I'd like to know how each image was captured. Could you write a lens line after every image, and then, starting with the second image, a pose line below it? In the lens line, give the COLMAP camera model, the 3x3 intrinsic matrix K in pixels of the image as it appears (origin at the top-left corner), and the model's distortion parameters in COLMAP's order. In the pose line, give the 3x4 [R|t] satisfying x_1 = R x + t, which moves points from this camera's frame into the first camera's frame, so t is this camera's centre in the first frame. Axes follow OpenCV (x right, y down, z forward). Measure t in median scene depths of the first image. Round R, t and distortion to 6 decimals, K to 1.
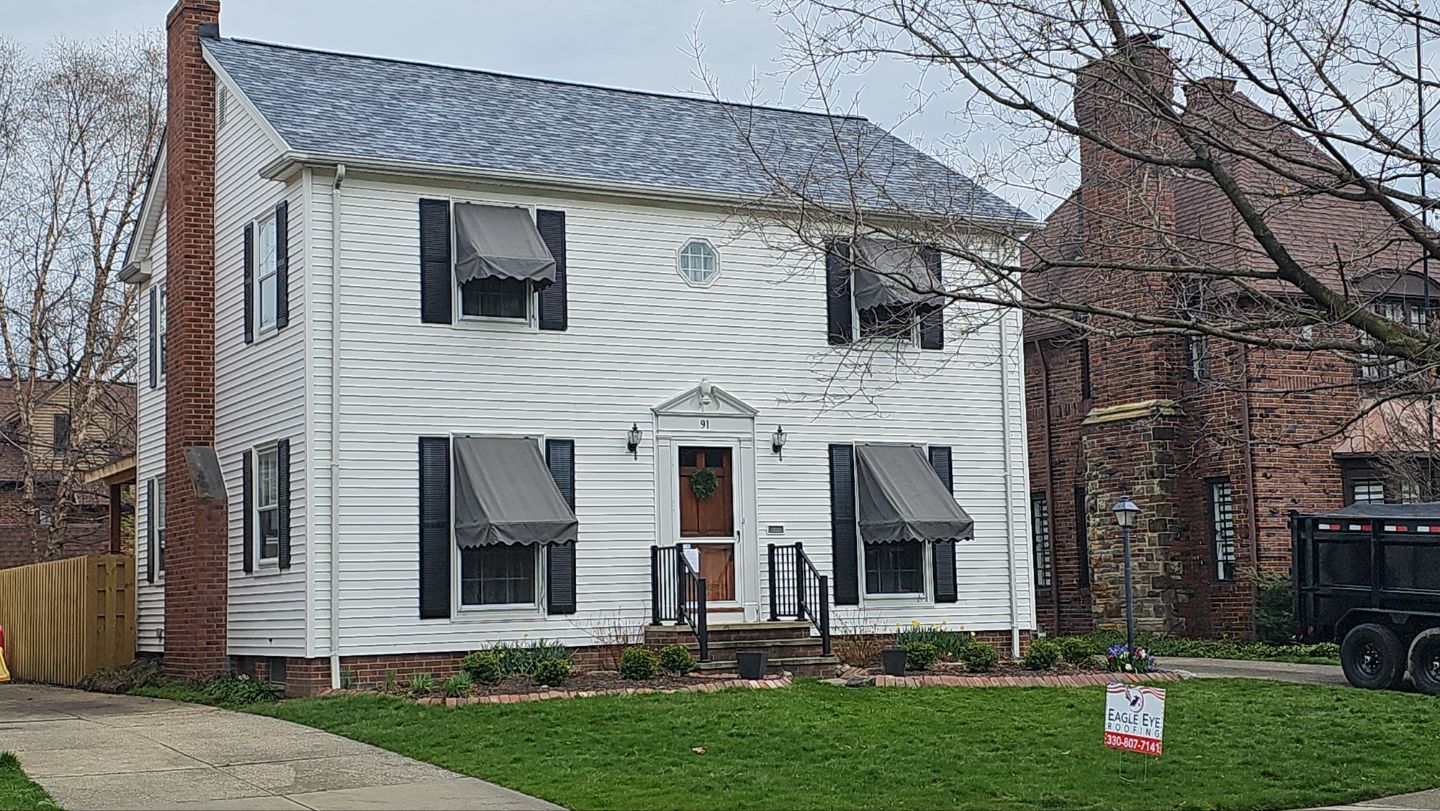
lens RADIAL K [[1498.7, 0, 728.0], [0, 1498.7, 449.8], [0, 0, 1]] dist [0.070561, 0.000000]
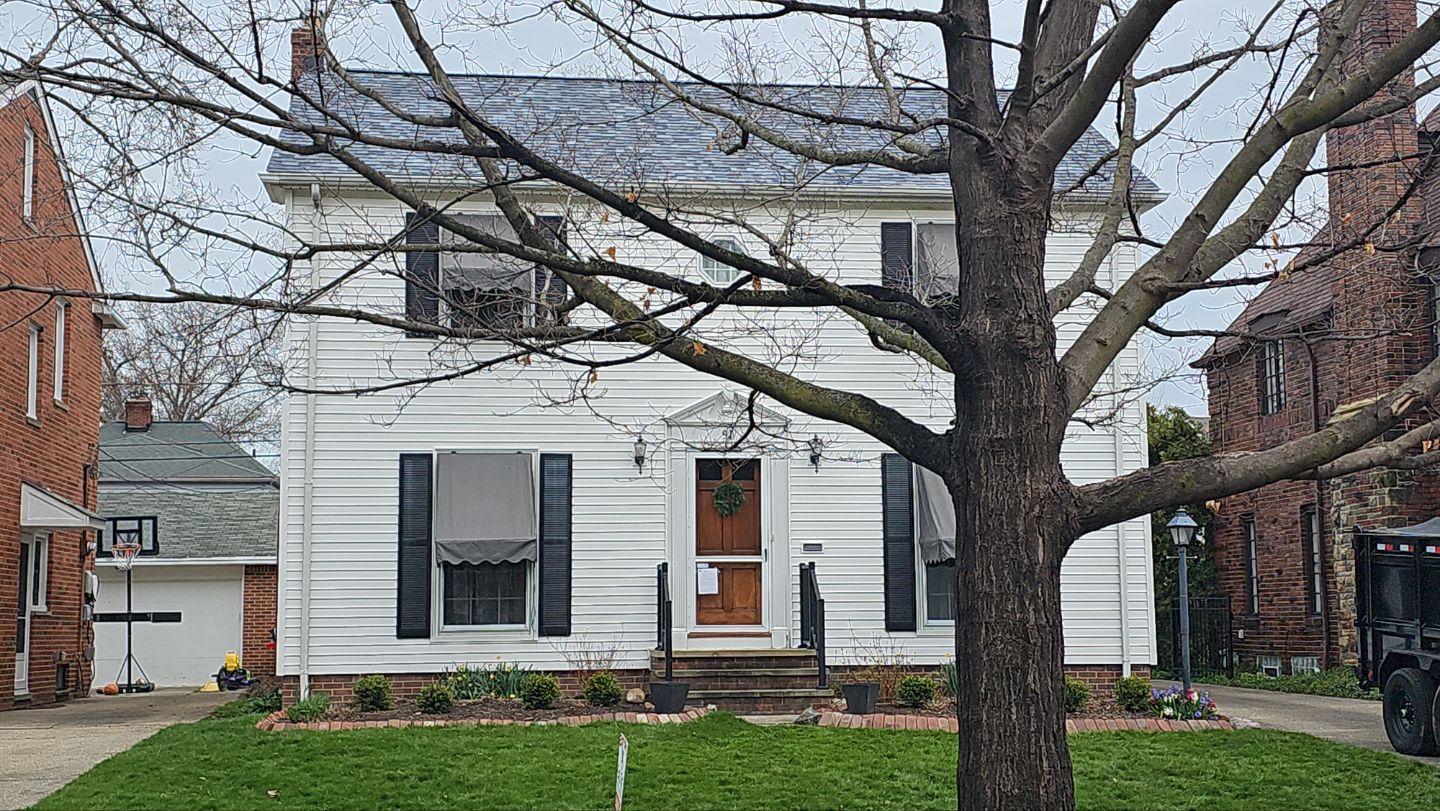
lens RADIAL K [[1498.7, 0, 717.5], [0, 1498.7, 421.1], [0, 0, 1]] dist [0.070561, 0.000000]
pose [[0.947991, -0.025893, -0.317242, 0.285221], [0.016796, 0.999367, -0.031375, 0.003887], [0.317853, 0.024415, 0.947826, 0.117123]]
